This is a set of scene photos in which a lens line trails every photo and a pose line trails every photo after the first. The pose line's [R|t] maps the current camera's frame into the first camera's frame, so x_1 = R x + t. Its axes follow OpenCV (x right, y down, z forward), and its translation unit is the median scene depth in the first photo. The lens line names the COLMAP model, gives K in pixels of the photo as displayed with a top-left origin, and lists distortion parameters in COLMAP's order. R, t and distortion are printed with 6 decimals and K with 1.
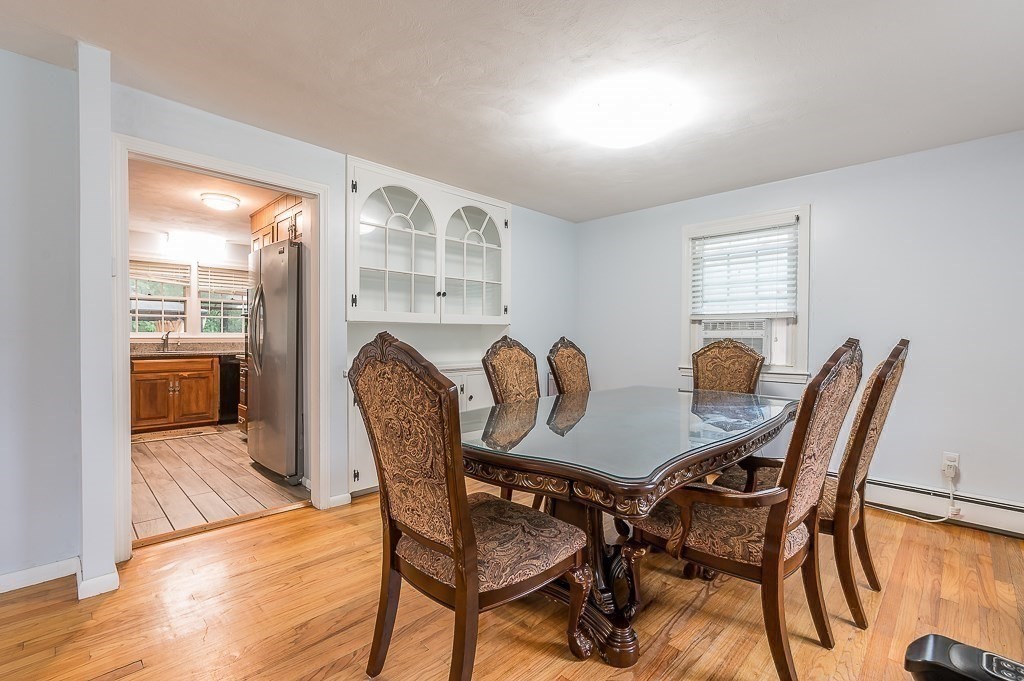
lens RADIAL K [[450.4, 0, 512.0], [0, 450.4, 340.5], [0, 0, 1]] dist [-0.001491, -0.000333]
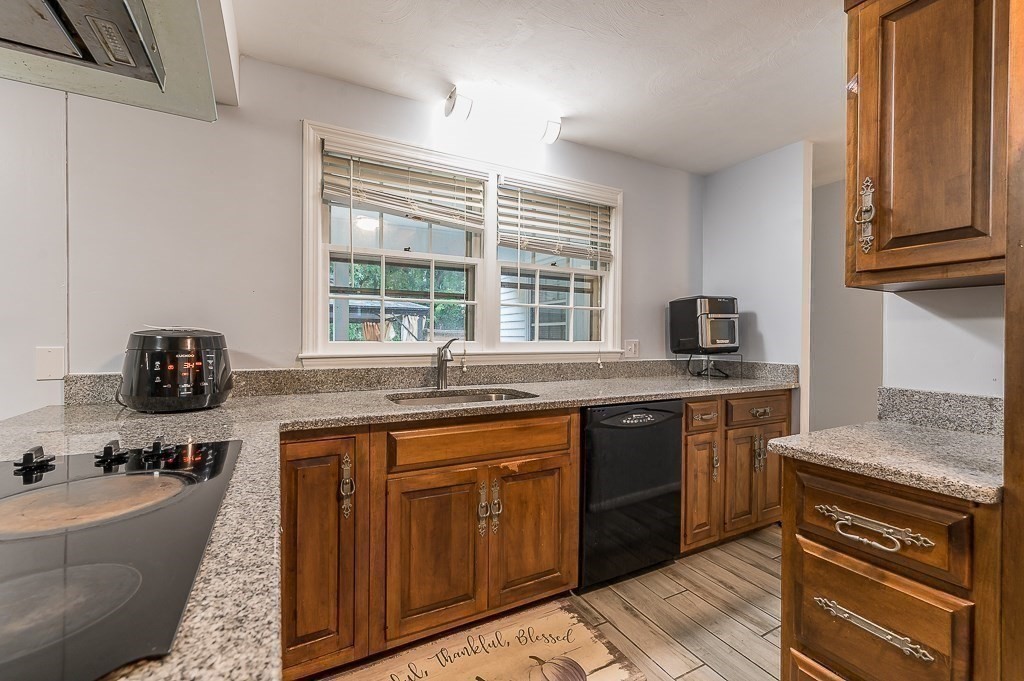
lens RADIAL K [[433.4, 0, 512.0], [0, 433.4, 340.5], [0, 0, 1]] dist [0.000496, 0.000201]
pose [[0.957310, 0.000278, -0.289064, -0.613244], [-0.001407, 0.999992, -0.003697, -0.017786], [0.289061, 0.003945, 0.957303, 0.664076]]
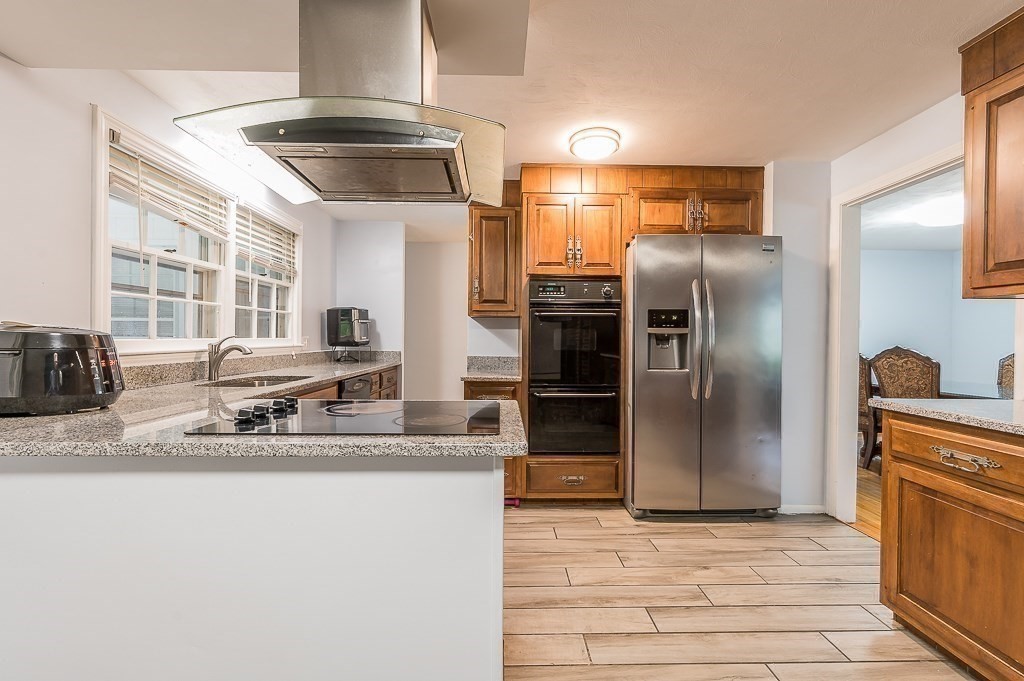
lens RADIAL K [[427.0, 0, 512.0], [0, 427.0, 340.5], [0, 0, 1]] dist [0.000880, 0.000160]
pose [[0.694667, -0.006147, 0.719305, -0.889739], [0.000251, 0.999965, 0.008303, -0.020046], [-0.719331, -0.005587, 0.694645, 0.493165]]
